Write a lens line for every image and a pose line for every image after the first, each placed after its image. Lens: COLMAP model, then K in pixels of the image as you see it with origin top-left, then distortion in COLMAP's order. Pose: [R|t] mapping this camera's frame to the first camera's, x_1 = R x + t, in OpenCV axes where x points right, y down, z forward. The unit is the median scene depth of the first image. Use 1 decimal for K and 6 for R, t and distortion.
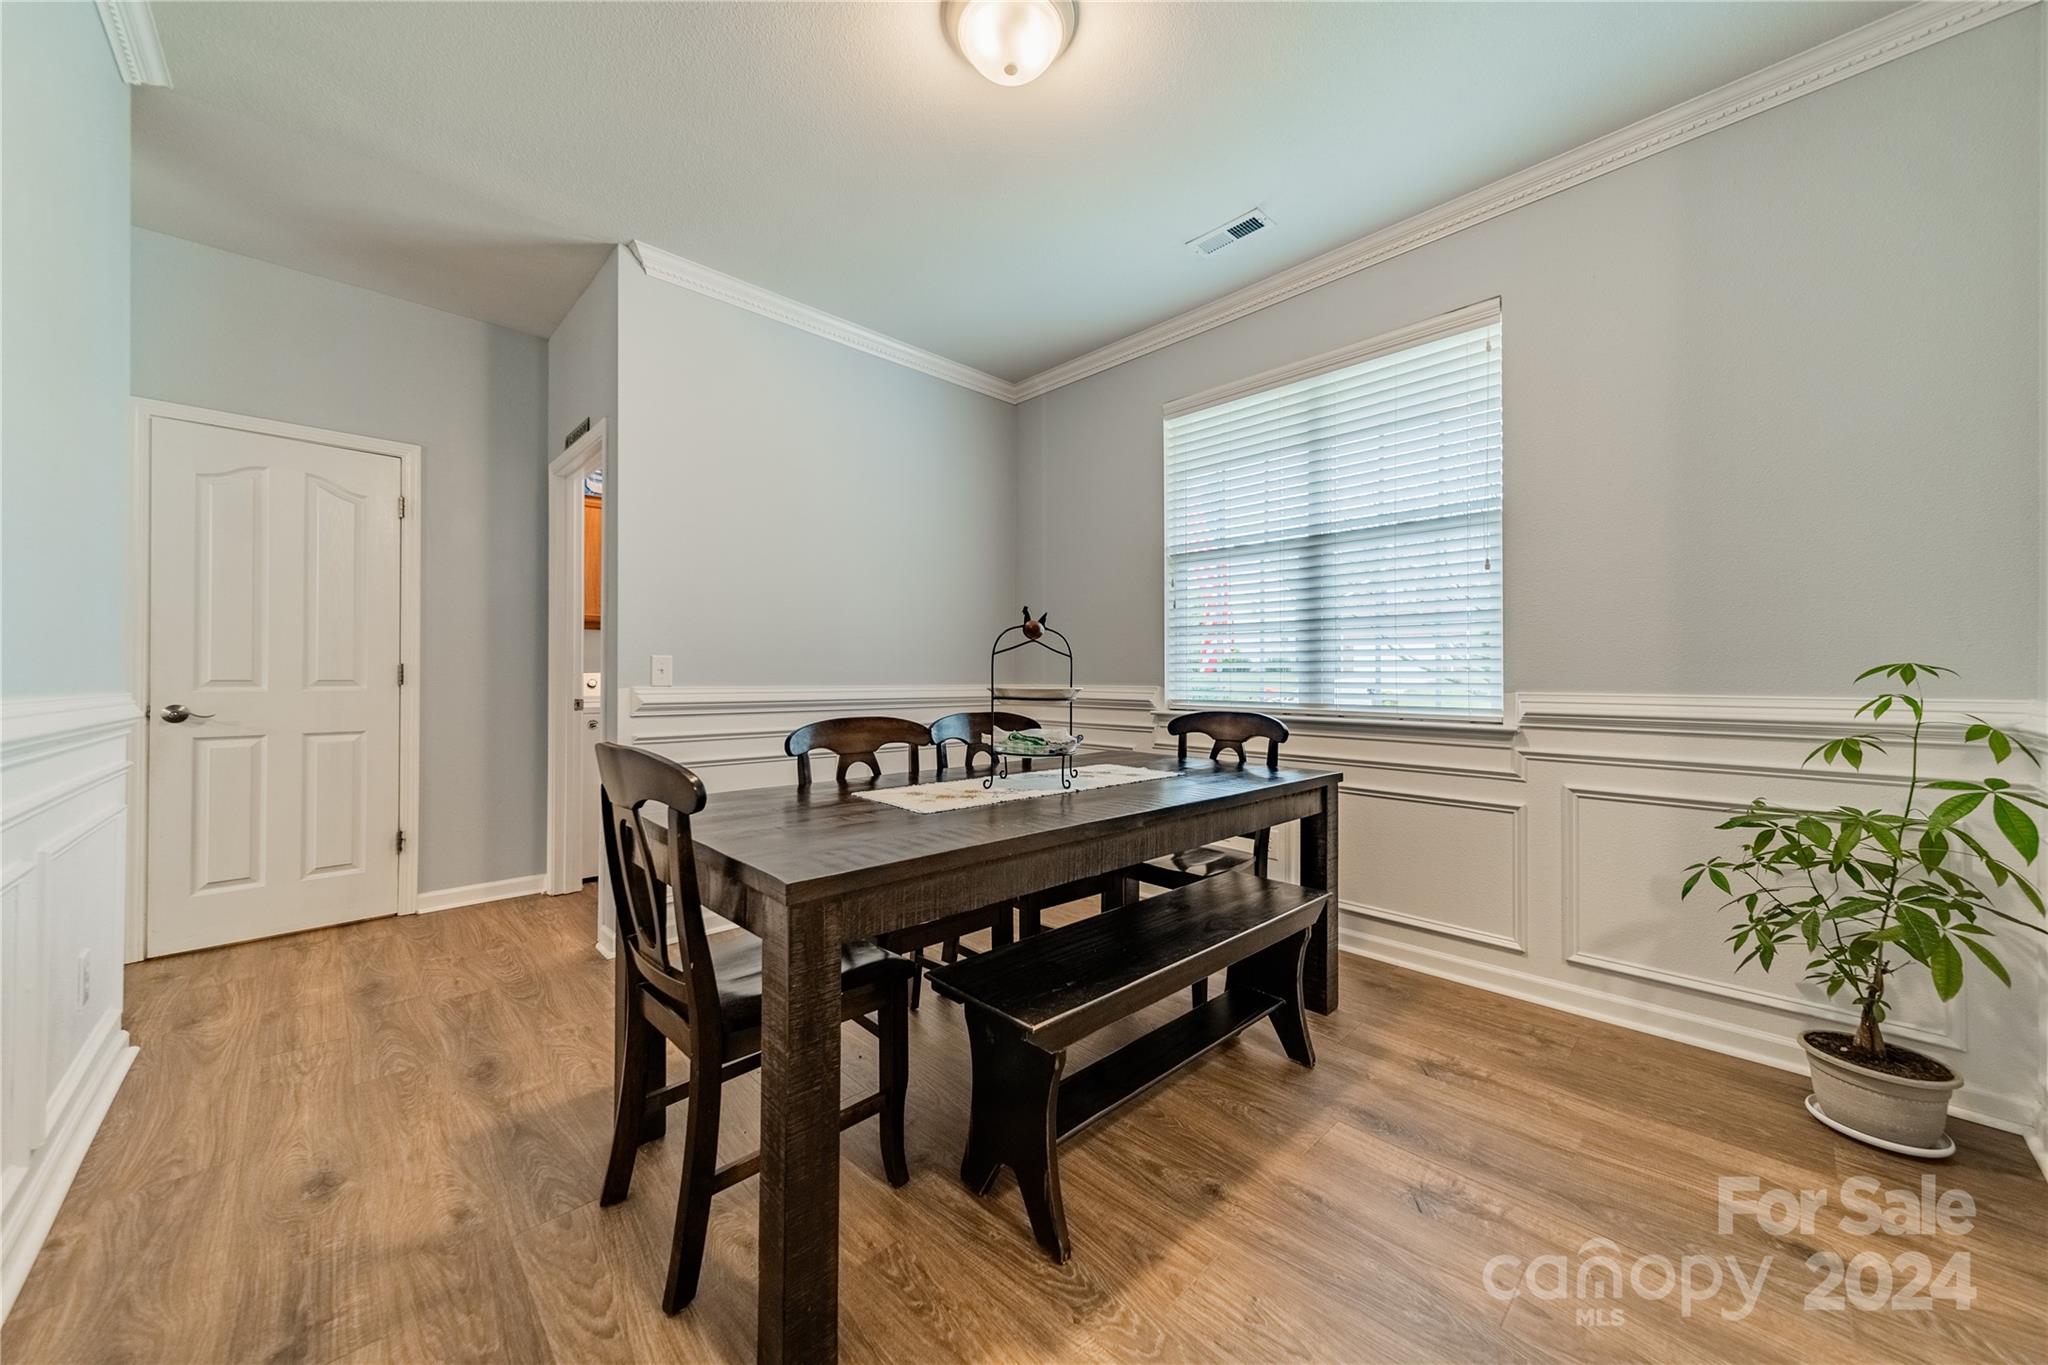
lens RADIAL K [[728.5, 0, 1021.1], [0, 728.5, 670.6], [0, 0, 1]] dist [0.002548, 0.000227]
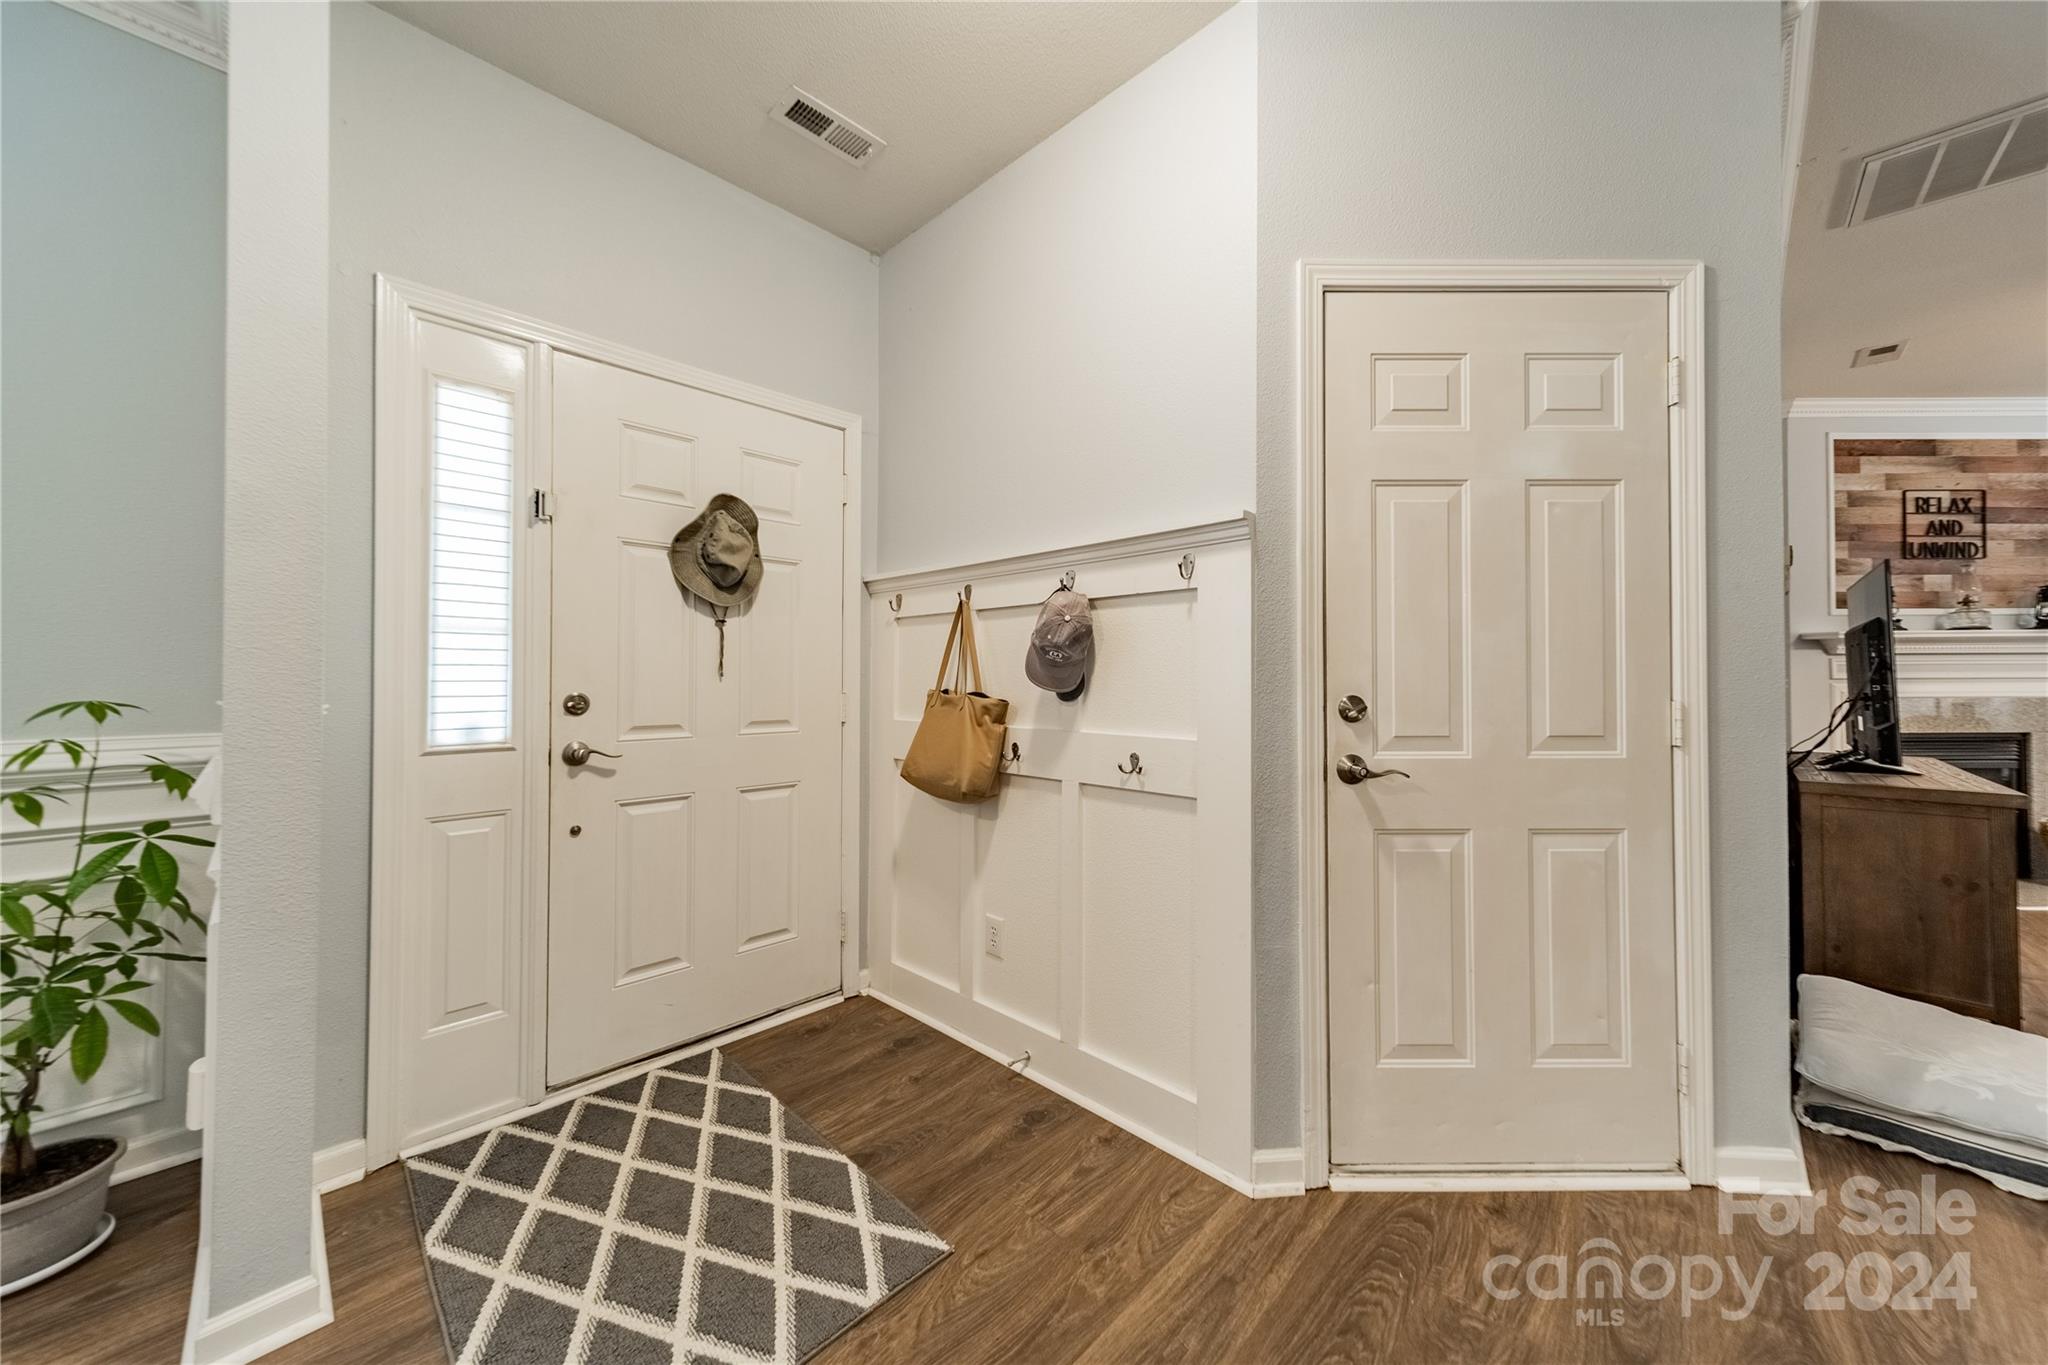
lens RADIAL K [[724.6, 0, 1022.1], [0, 724.6, 668.2], [0, 0, 1]] dist [0.008843, 0.000062]
pose [[-0.032377, 0.010878, 0.999417, 0.198536], [-0.008792, 0.999899, -0.011168, -0.033777], [-0.999437, -0.009149, -0.032278, -0.068540]]
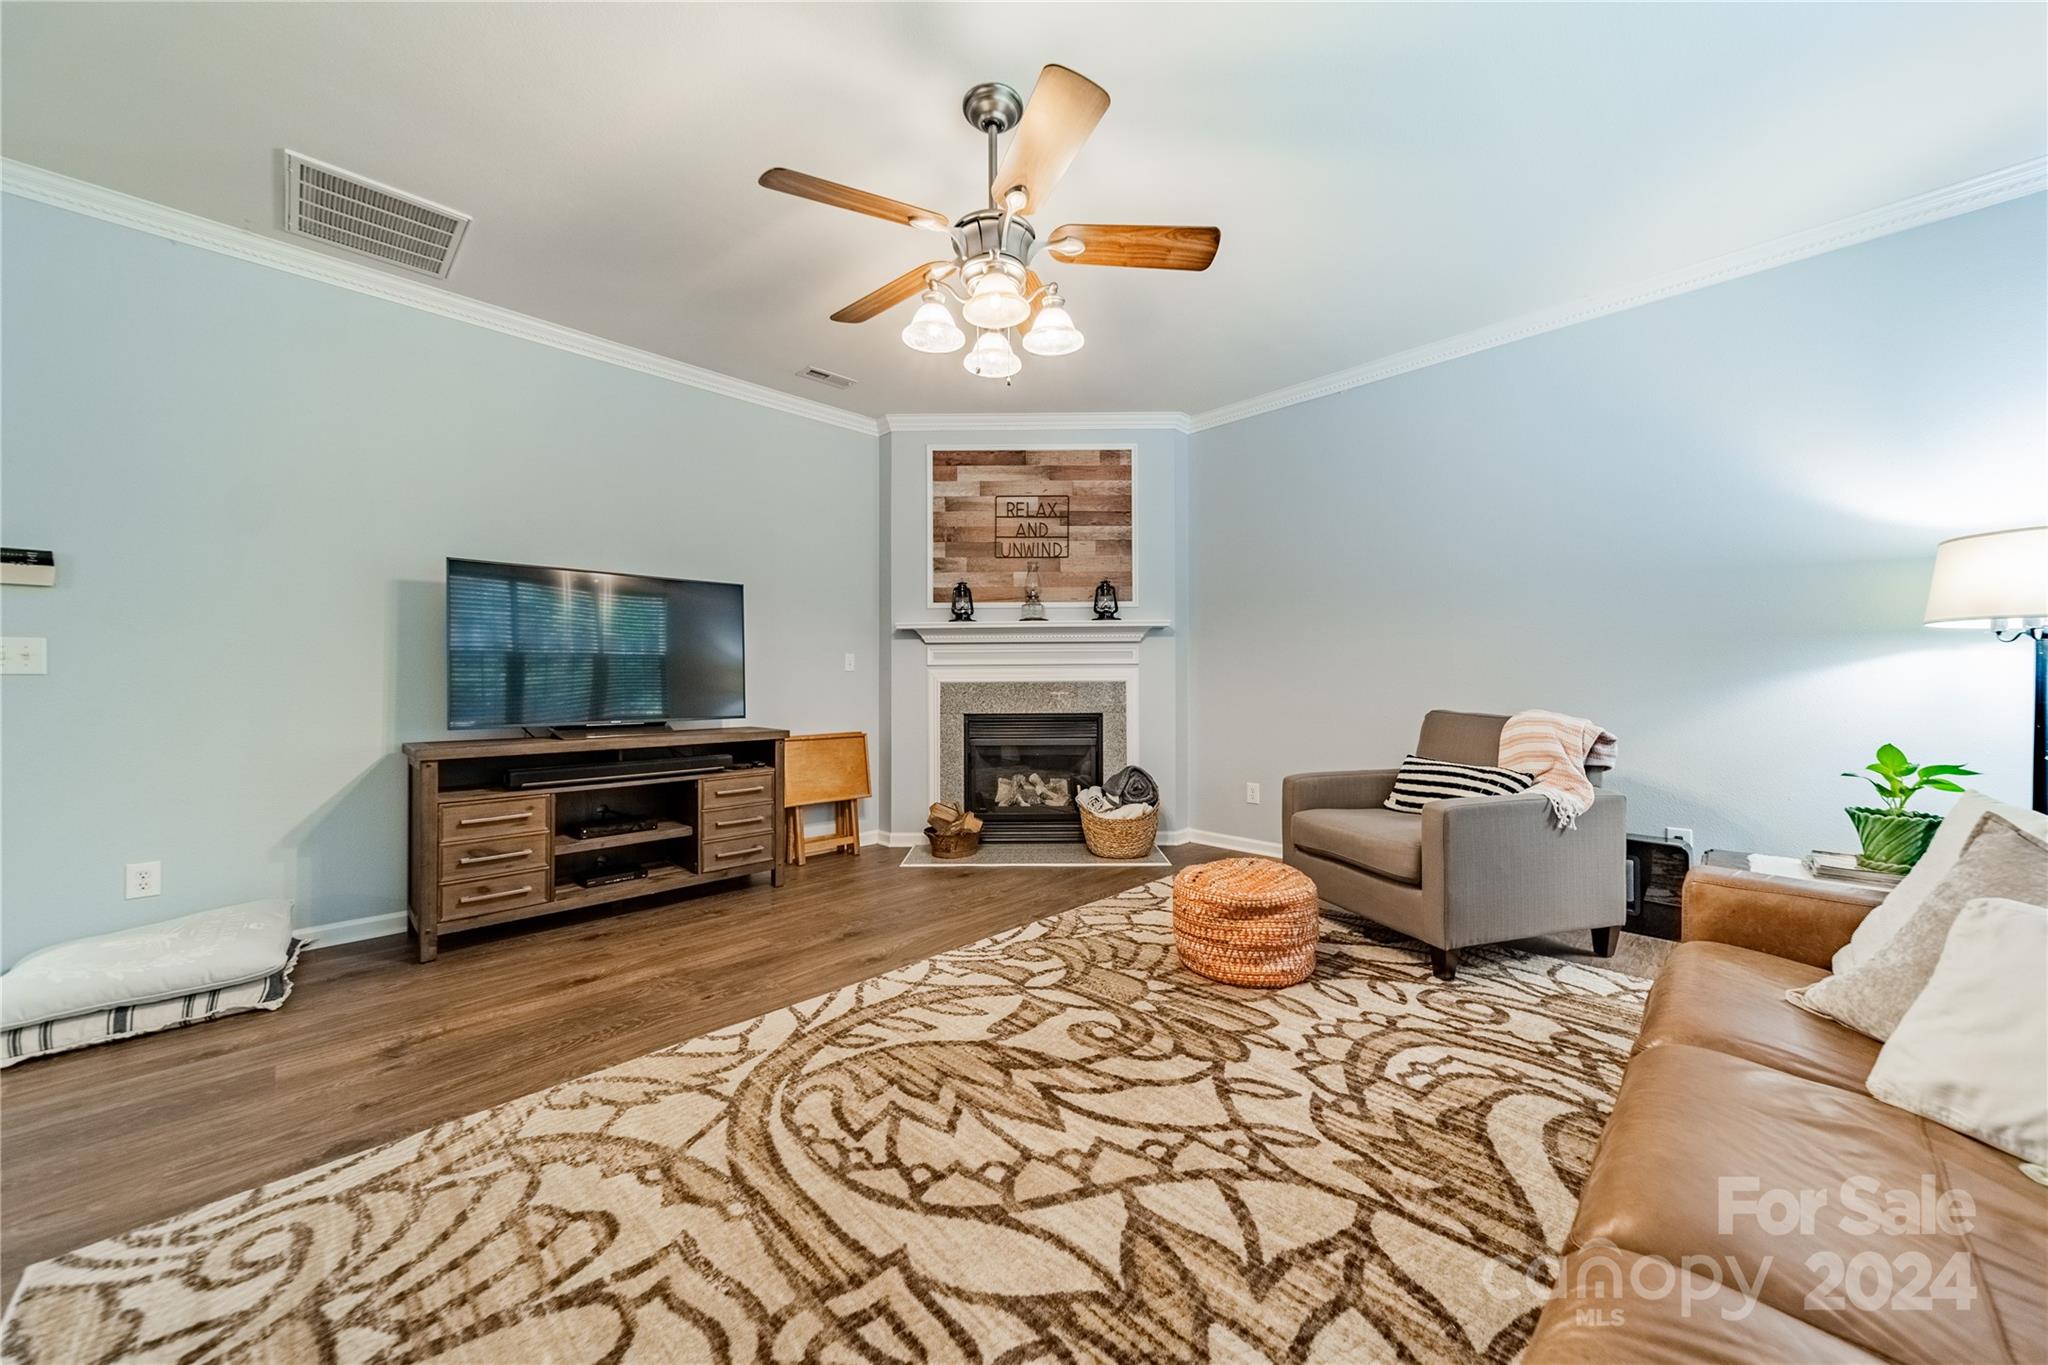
lens RADIAL K [[728.2, 0, 1028.8], [0, 728.2, 681.5], [0, 0, 1]] dist [0.006957, 0.000031]
pose [[-0.017995, -0.004041, 0.999830, -0.053973], [-0.005535, 0.999977, 0.003942, -0.012305], [-0.999823, -0.005463, -0.018016, -2.183502]]
